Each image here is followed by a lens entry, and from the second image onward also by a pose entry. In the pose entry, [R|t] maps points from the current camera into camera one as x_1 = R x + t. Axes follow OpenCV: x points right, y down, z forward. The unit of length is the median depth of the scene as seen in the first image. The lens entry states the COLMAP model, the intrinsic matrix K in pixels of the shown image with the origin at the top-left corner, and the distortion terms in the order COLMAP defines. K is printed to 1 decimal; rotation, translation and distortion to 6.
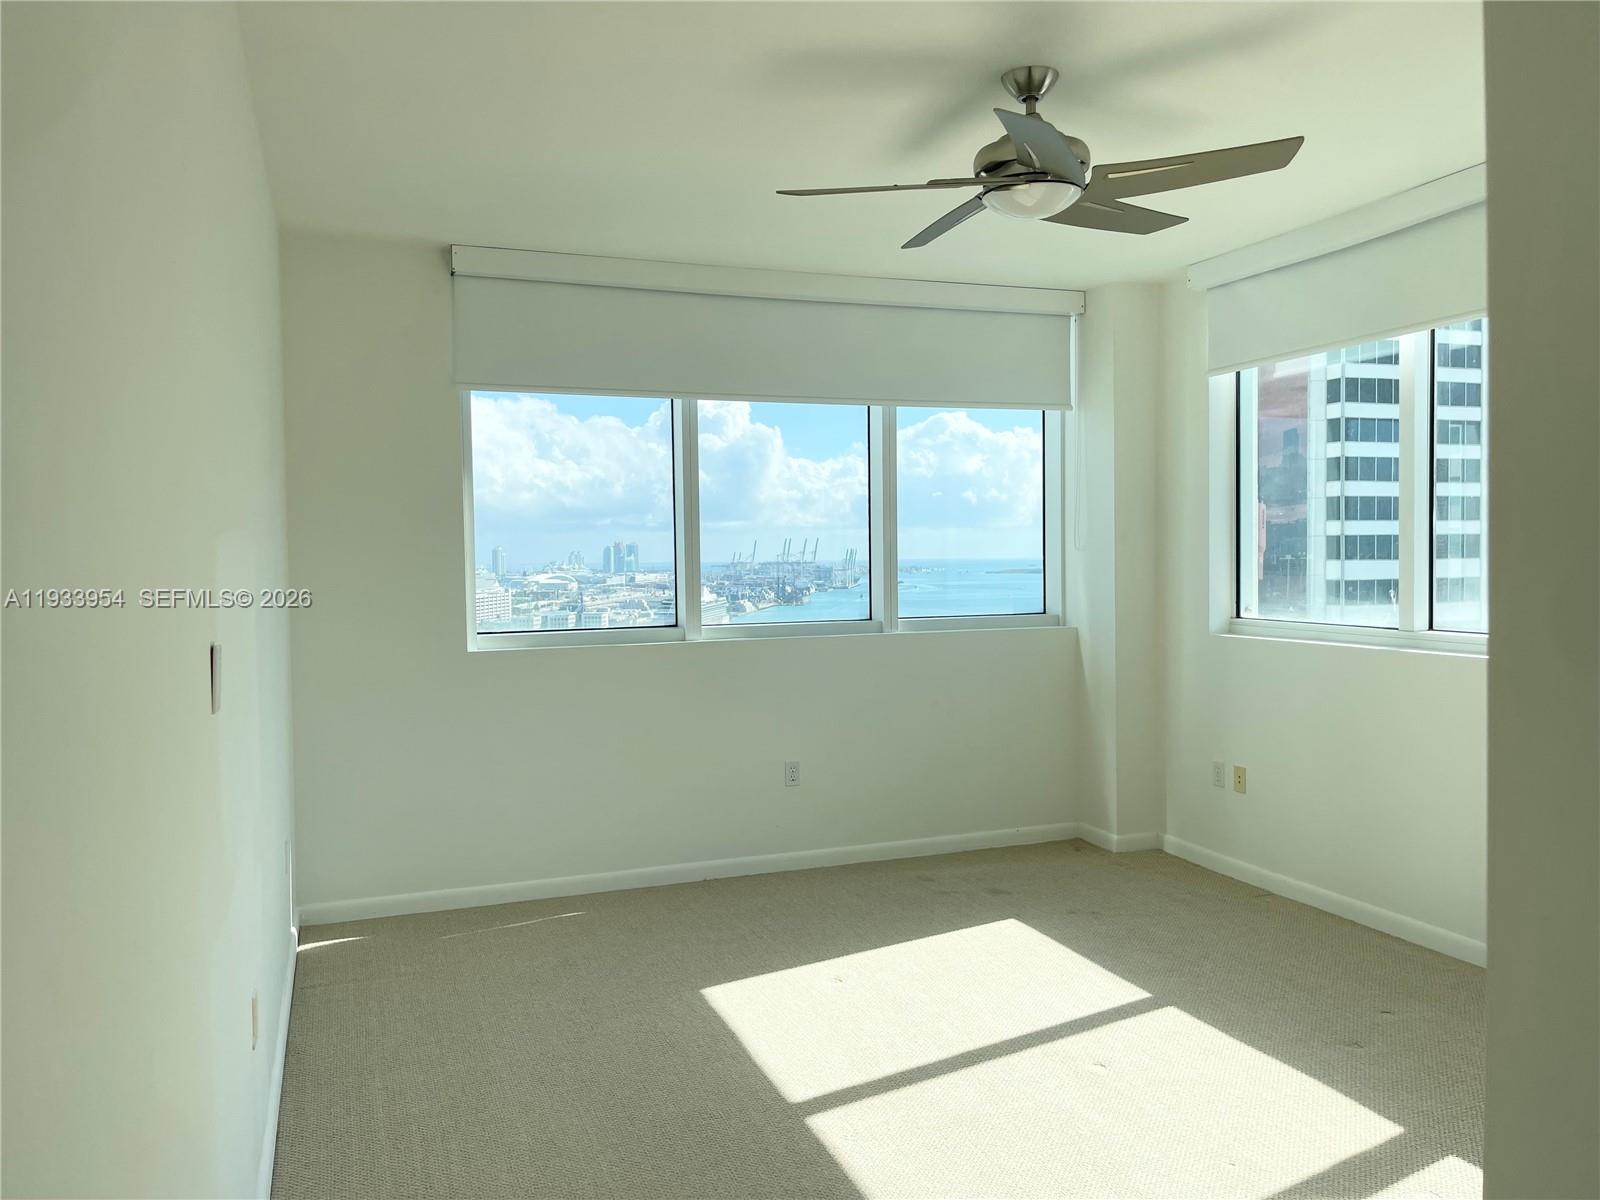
lens RADIAL K [[1235.3, 0, 782.7], [0, 1235.3, 595.3], [0, 0, 1]] dist [0.047909, -0.005295]
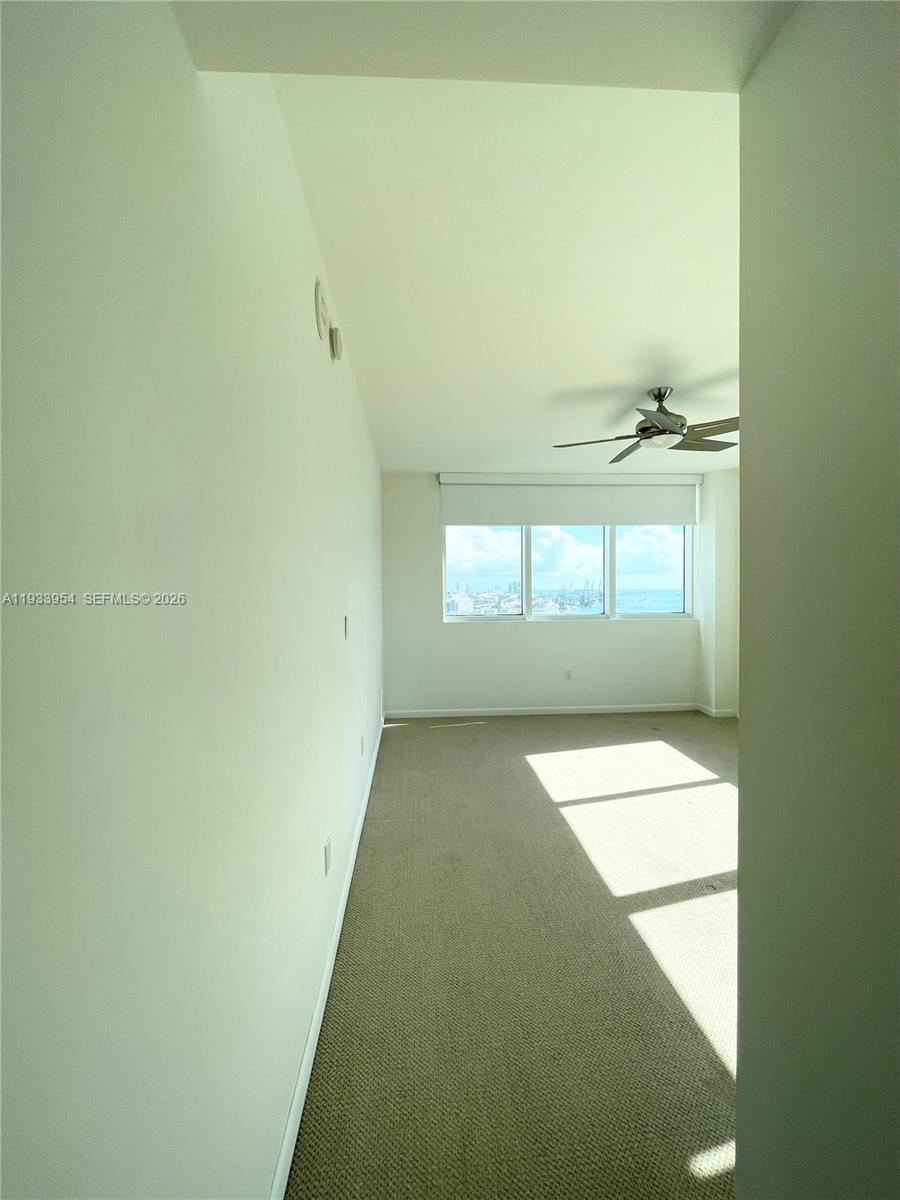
lens RADIAL K [[490.9, 0, 429.9], [0, 490.9, 598.0], [0, 0, 1]] dist [-0.000505, -0.000026]
pose [[0.953903, 0.011365, -0.299901, 0.035367], [-0.013991, 0.999880, -0.006610, -0.000238], [0.299790, 0.010502, 0.953948, -0.025825]]
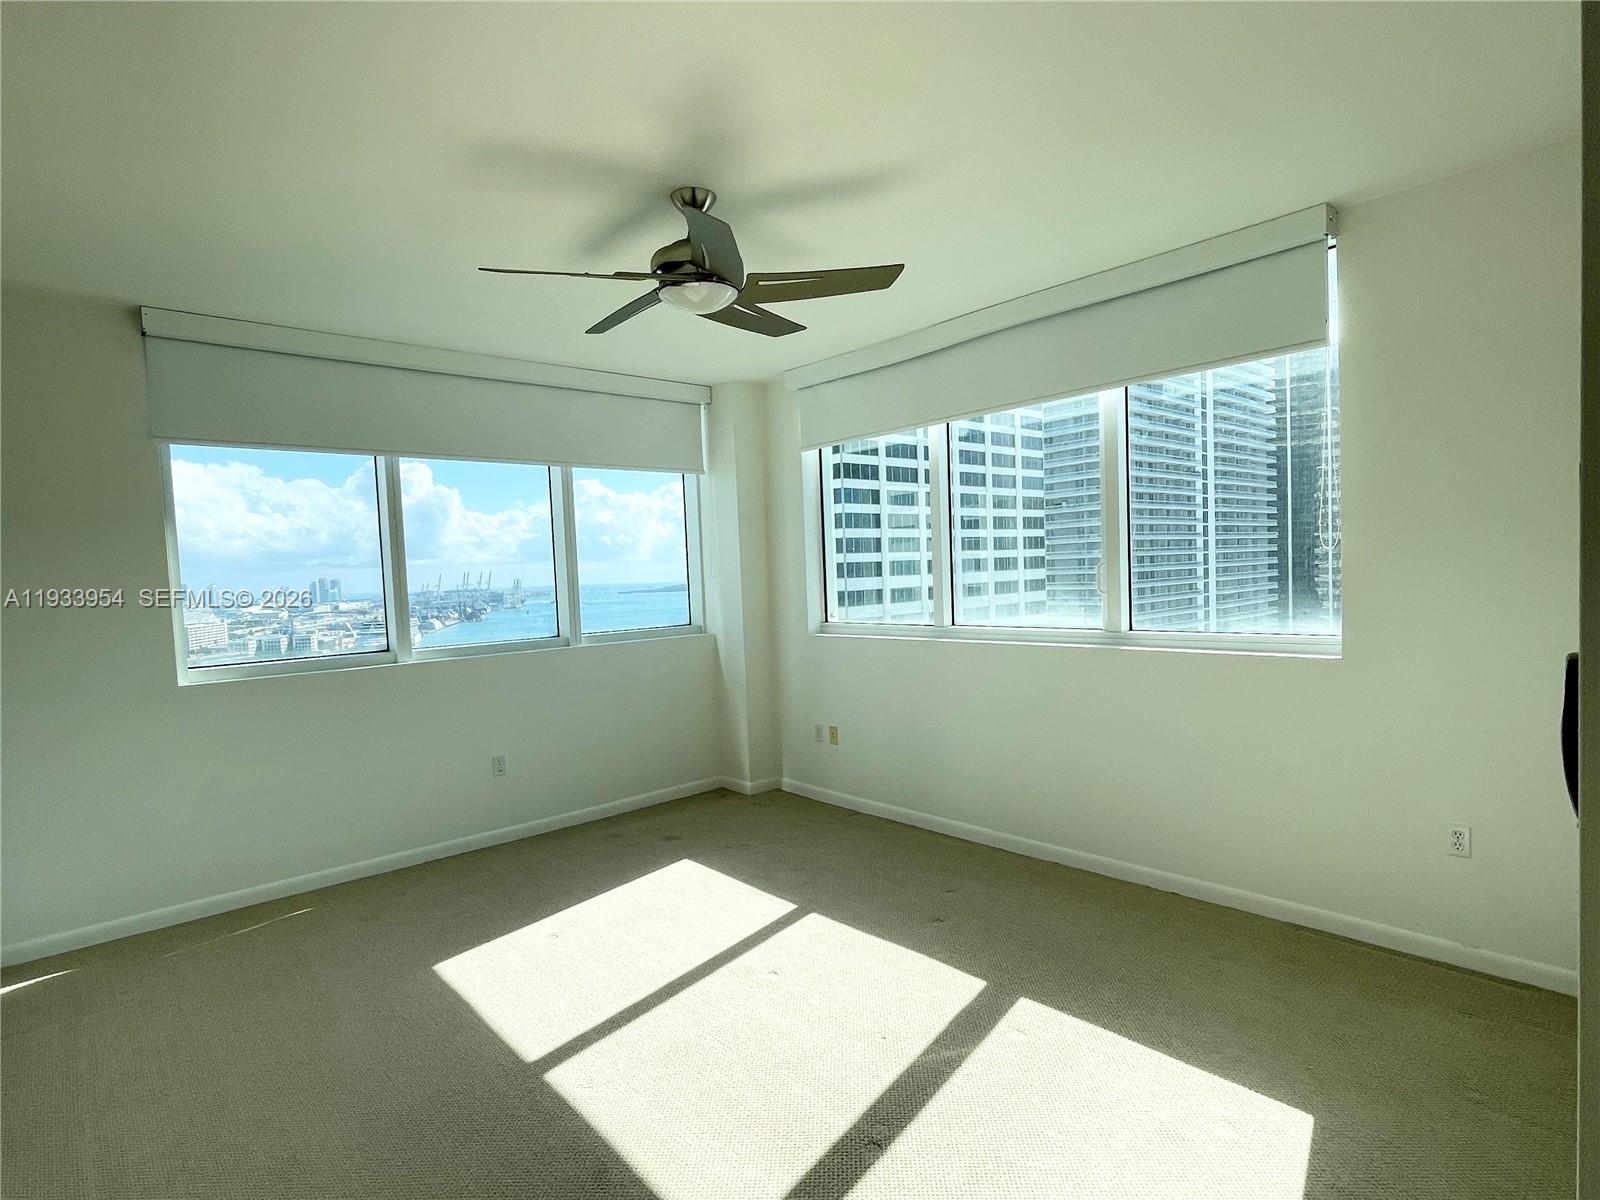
lens RADIAL K [[849.2, 0, 805.7], [0, 849.2, 619.5], [0, 0, 1]] dist [0.024783, -0.048071]
pose [[0.927009, -0.044661, 0.372371, -0.018016], [0.039427, 0.998988, 0.021663, -0.006600], [-0.372961, -0.005400, 0.927831, 0.099896]]
